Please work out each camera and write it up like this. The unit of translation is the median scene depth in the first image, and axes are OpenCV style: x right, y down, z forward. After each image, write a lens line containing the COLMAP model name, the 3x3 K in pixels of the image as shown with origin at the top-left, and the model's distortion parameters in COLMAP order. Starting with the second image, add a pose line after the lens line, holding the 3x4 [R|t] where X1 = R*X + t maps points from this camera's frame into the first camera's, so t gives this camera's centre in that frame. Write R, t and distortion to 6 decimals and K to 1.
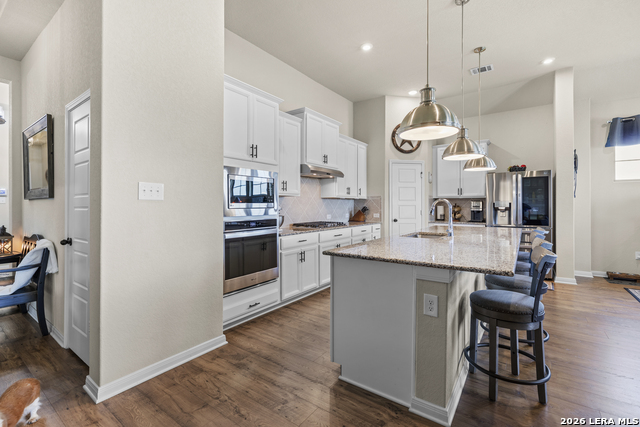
lens RADIAL K [[286.1, 0, 320.1], [0, 286.1, 210.6], [0, 0, 1]] dist [-0.000079, 0.000066]
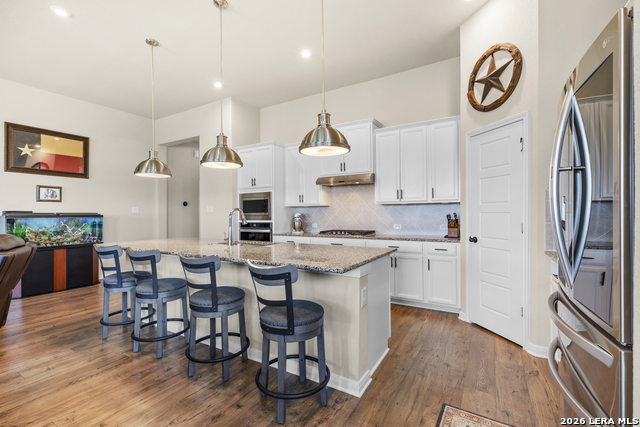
lens RADIAL K [[286.1, 0, 320.1], [0, 286.1, 210.6], [0, 0, 1]] dist [-0.000079, 0.000066]
pose [[0.087355, -0.004706, -0.996166, 0.922921], [-0.005942, 0.999969, -0.005245, -0.020491], [0.996160, 0.006378, 0.087324, 0.776136]]
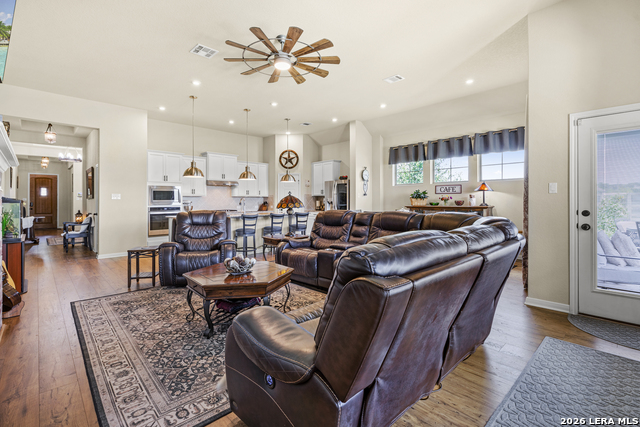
lens RADIAL K [[301.2, 0, 312.4], [0, 301.2, 202.3], [0, 0, 1]] dist [0.031822, 0.000168]
pose [[0.978377, 0.001069, -0.206828, 0.936769], [-0.003347, 0.999938, -0.010662, 0.010807], [0.206804, 0.011124, 0.978319, -0.774047]]
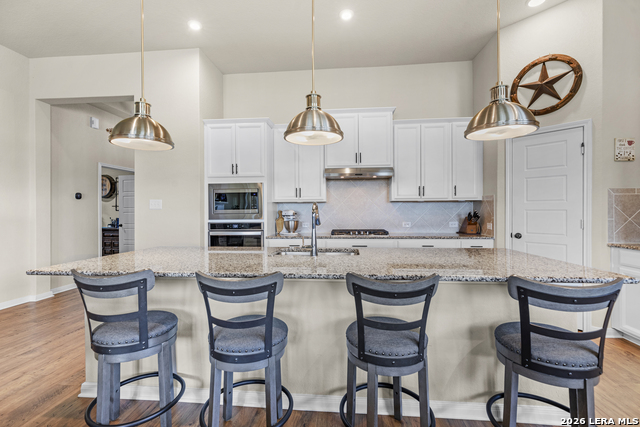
lens RADIAL K [[288.0, 0, 322.2], [0, 288.0, 210.0], [0, 0, 1]] dist [0.000285, -0.000112]
pose [[0.505513, 0.002151, -0.862816, 0.666542], [-0.009920, 0.999945, -0.003319, -0.014933], [0.862762, 0.010237, 0.505507, 0.430896]]
